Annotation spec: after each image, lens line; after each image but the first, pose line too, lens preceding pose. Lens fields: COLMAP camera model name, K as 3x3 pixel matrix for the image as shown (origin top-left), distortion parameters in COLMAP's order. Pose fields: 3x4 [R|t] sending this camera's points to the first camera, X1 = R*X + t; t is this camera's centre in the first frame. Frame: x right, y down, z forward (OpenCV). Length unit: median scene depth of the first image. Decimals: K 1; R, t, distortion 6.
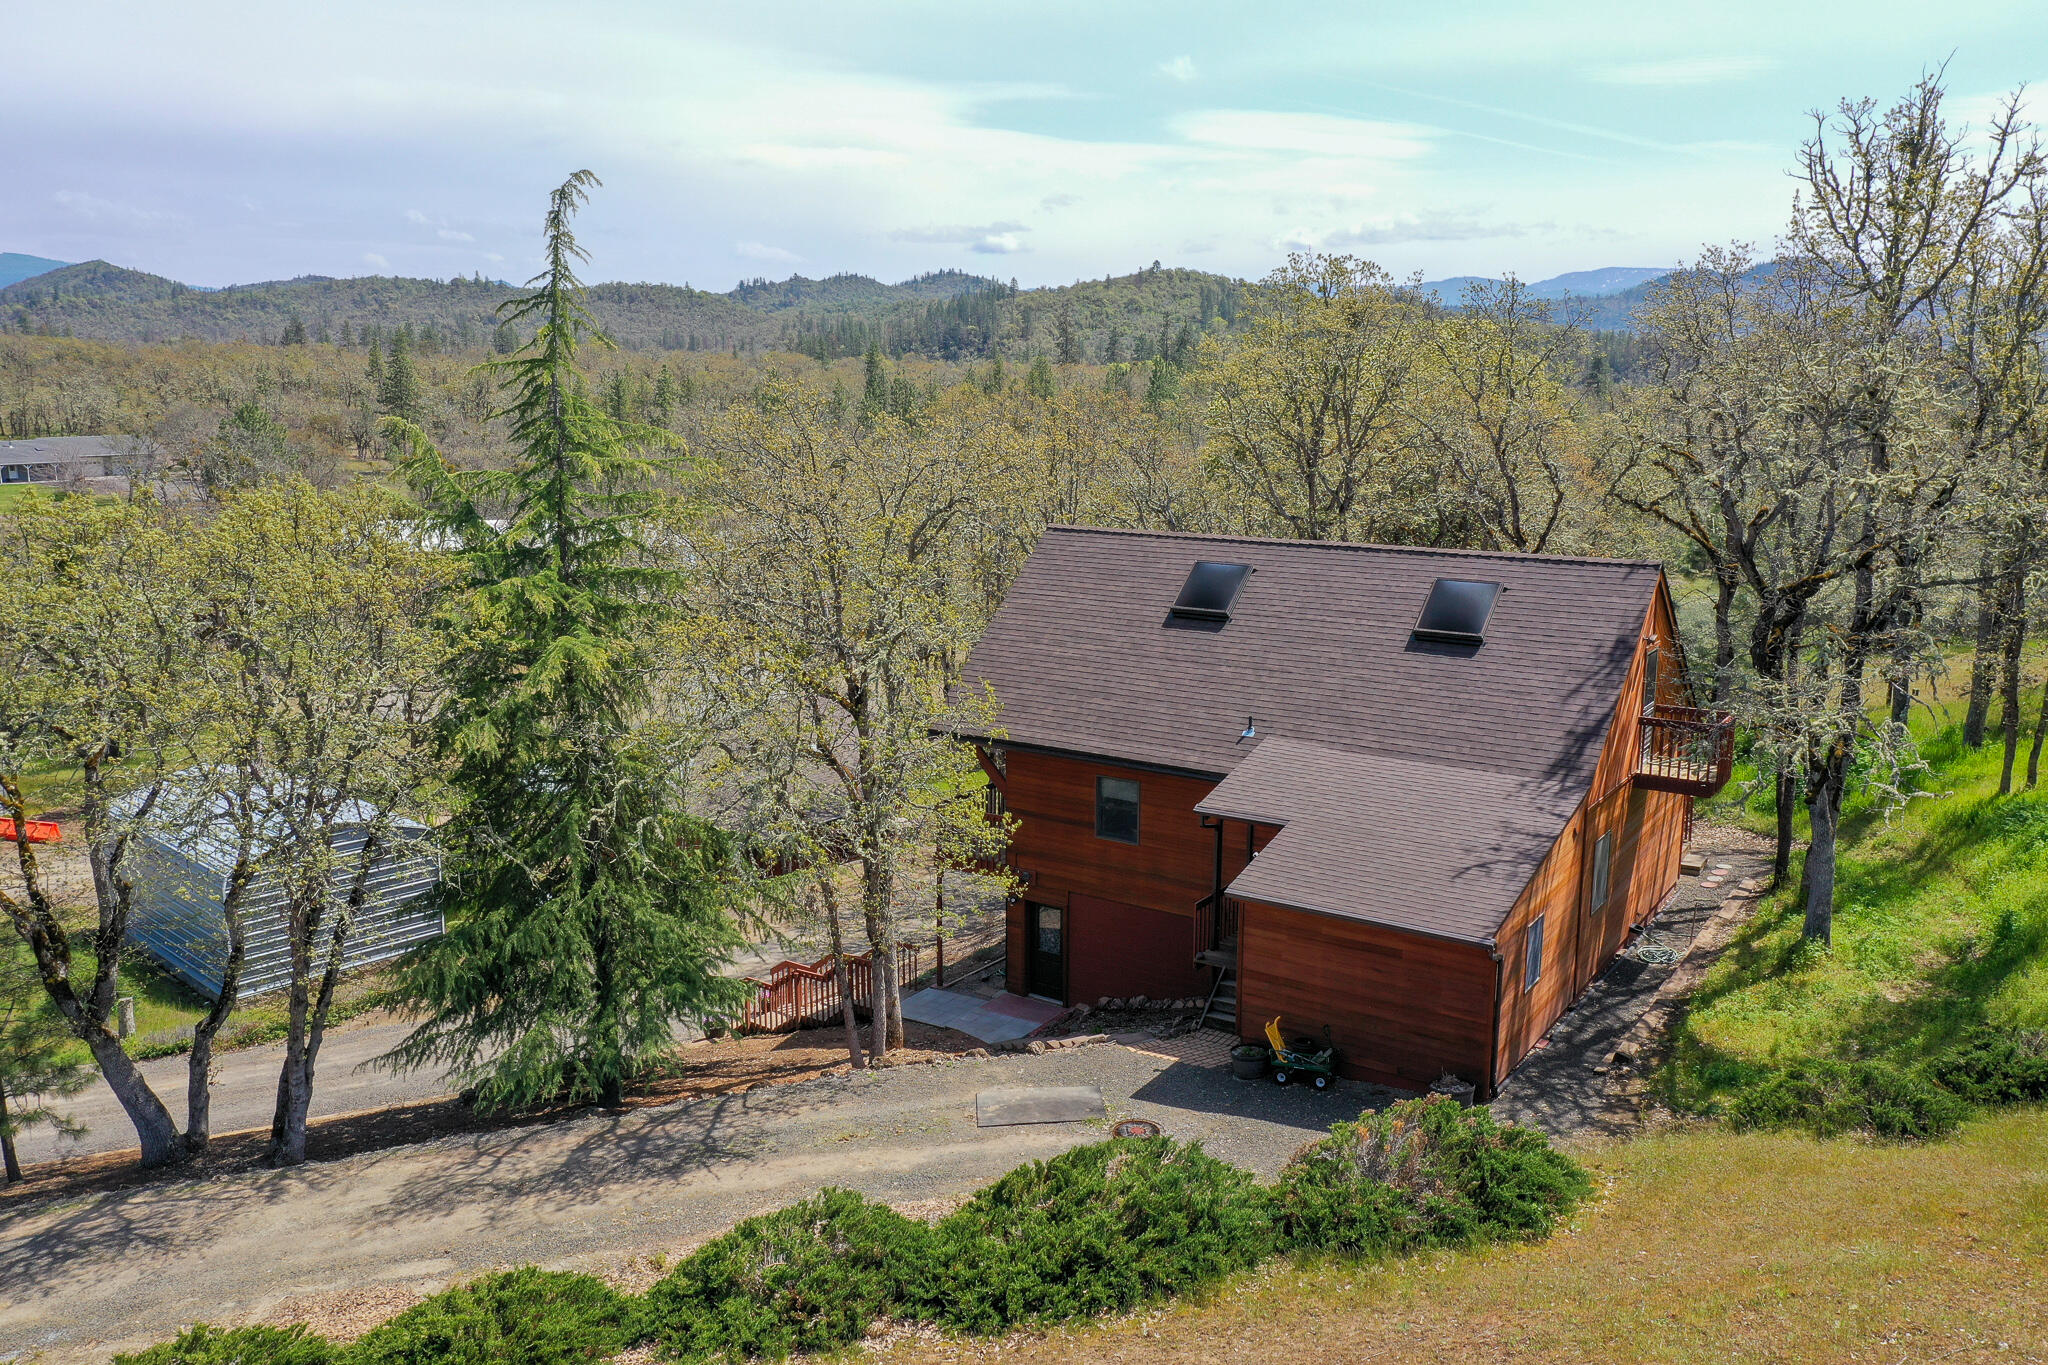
lens RADIAL K [[1613.8, 0, 1013.4], [0, 1613.8, 676.7], [0, 0, 1]] dist [0.010767, -0.003568]
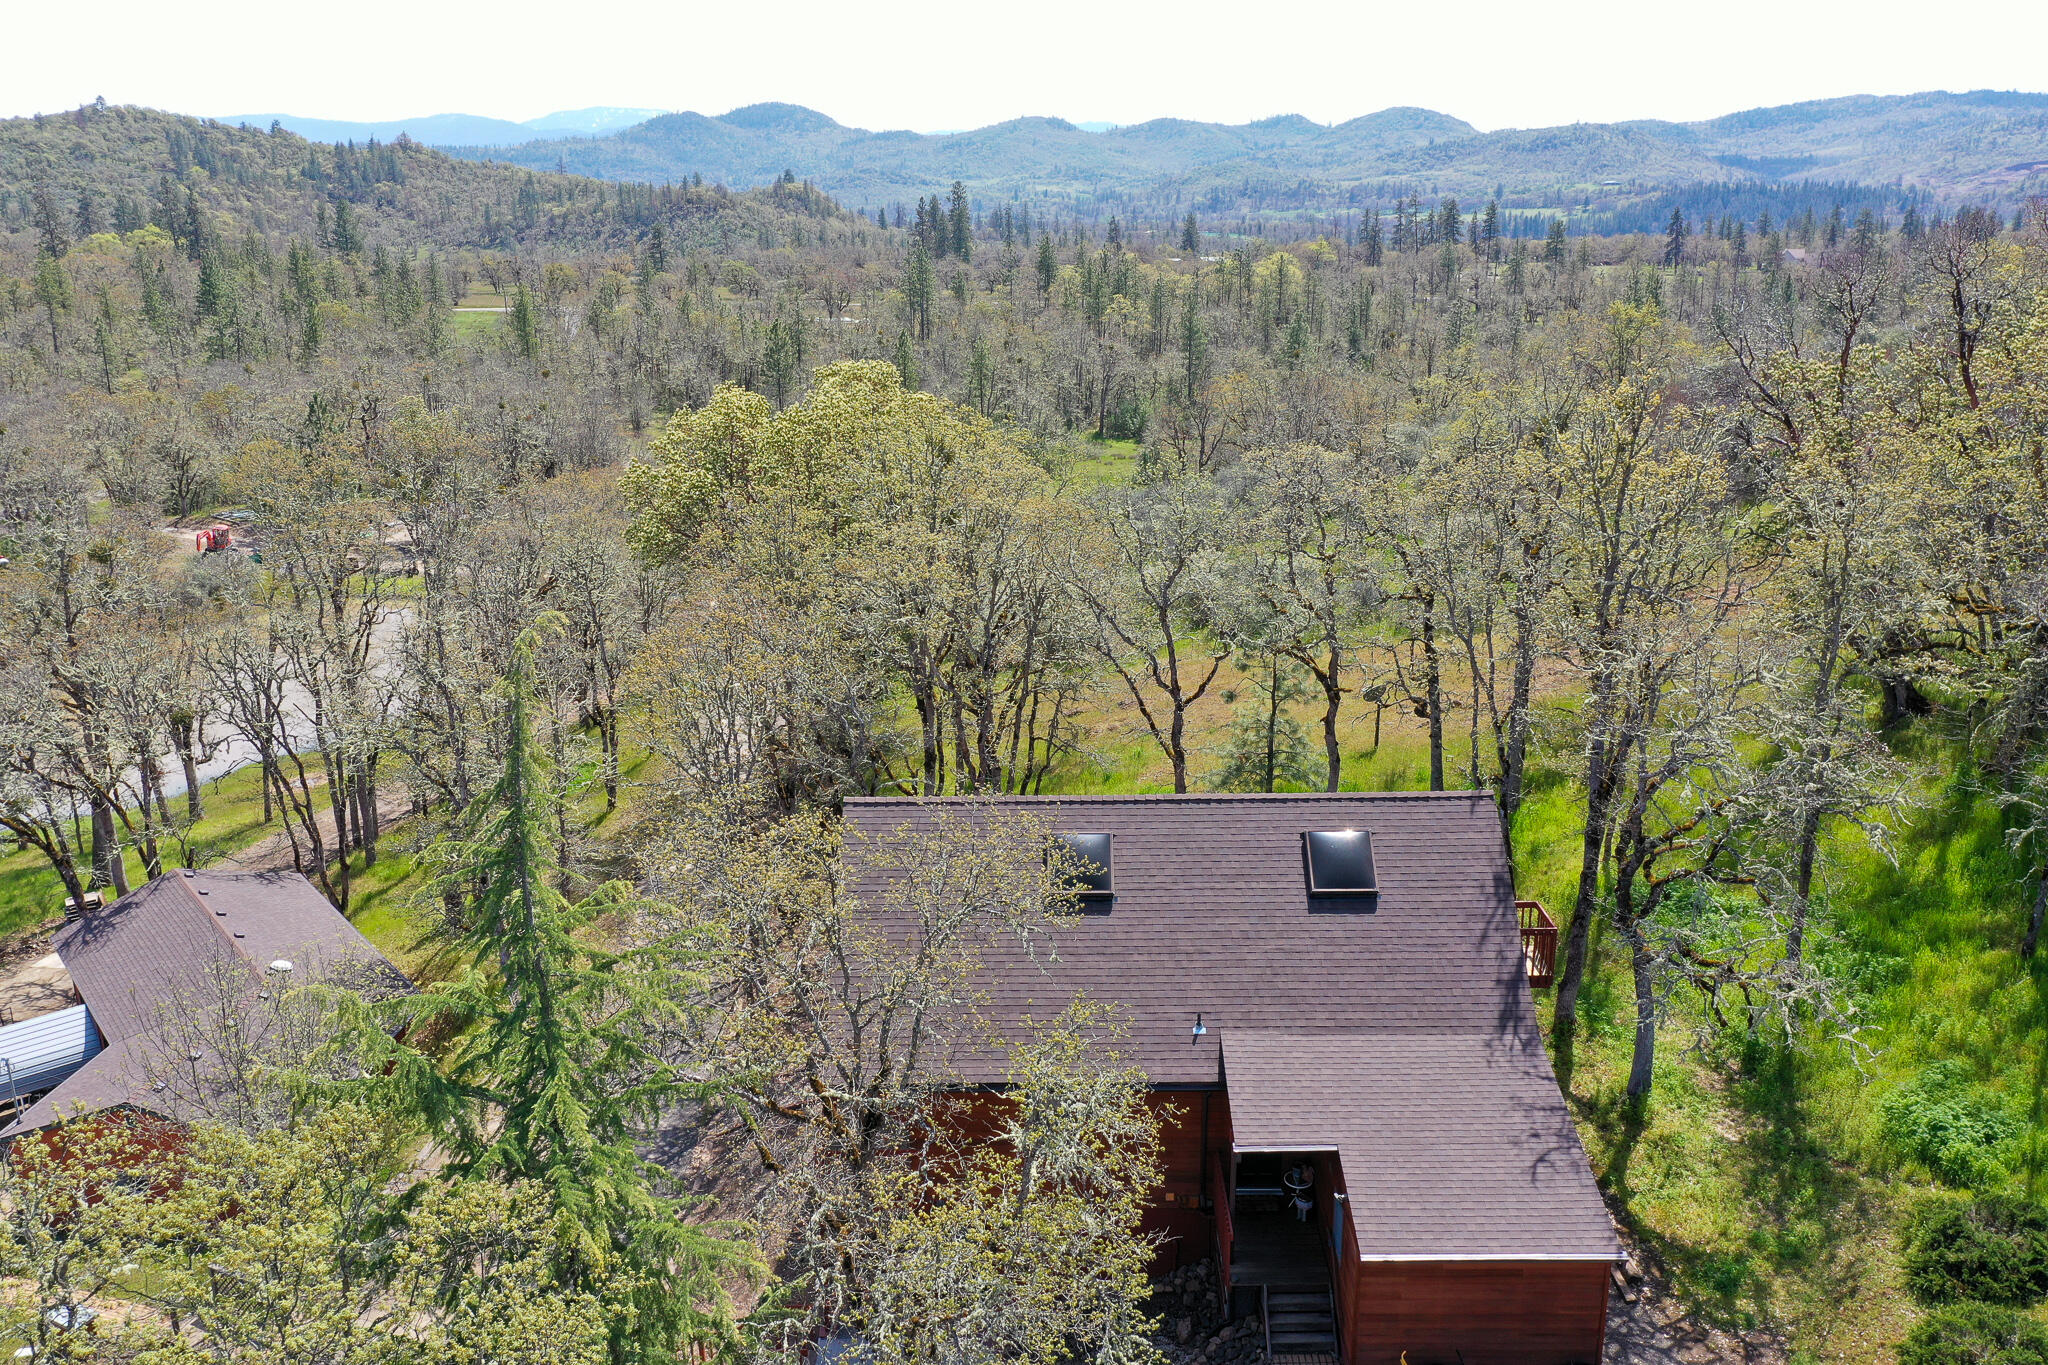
lens RADIAL K [[1613.8, 0, 1013.4], [0, 1613.8, 676.7], [0, 0, 1]] dist [0.010767, -0.003568]
pose [[0.818521, -0.171982, 0.548129, -0.458711], [0.111707, 0.983573, 0.141796, -0.335069], [-0.563511, -0.054833, 0.824287, 0.256073]]
